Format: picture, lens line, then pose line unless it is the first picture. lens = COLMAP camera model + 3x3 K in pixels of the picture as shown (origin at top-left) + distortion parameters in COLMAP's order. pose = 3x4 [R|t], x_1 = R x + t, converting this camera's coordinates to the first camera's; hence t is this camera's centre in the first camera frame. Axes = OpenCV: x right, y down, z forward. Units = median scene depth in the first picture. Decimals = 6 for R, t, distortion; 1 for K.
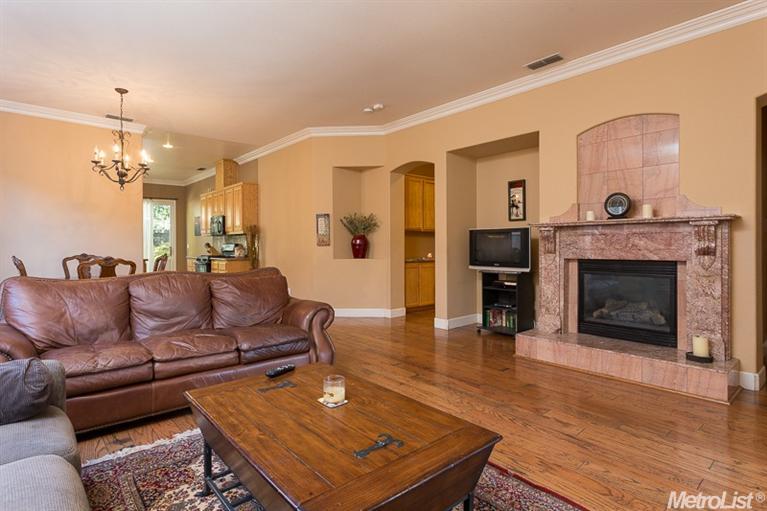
lens RADIAL K [[405.4, 0, 386.9], [0, 405.4, 243.0], [0, 0, 1]] dist [-0.005286, 0.000272]
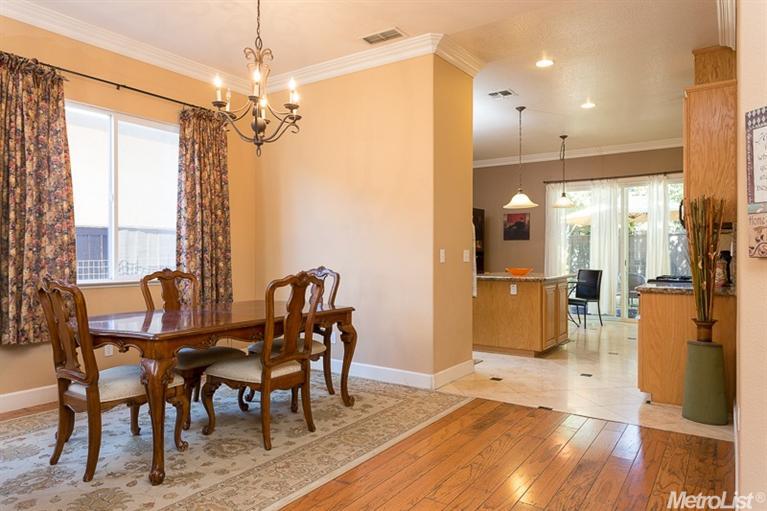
lens RADIAL K [[510.3, 0, 380.1], [0, 510.3, 255.0], [0, 0, 1]] dist [0.009095, 0.001163]
pose [[0.245383, 0.006734, -0.969403, 0.061848], [0.003674, 0.999962, 0.007877, 0.000190], [0.969419, -0.005494, 0.245349, 0.920776]]
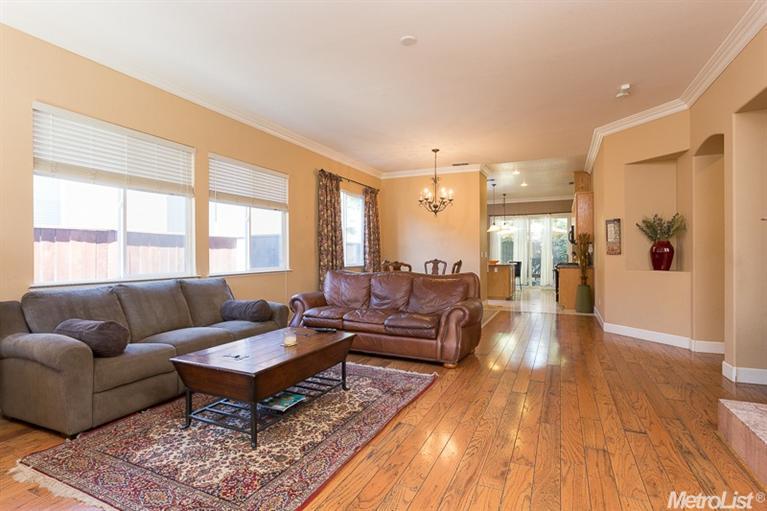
lens RADIAL K [[383.5, 0, 383.0], [0, 383.5, 253.7], [0, 0, 1]] dist [-0.001908, 0.000184]
pose [[0.399546, 0.001662, -0.916712, 0.524308], [0.006348, 0.999969, 0.004579, -0.003351], [0.916691, -0.007649, 0.399523, 0.238301]]
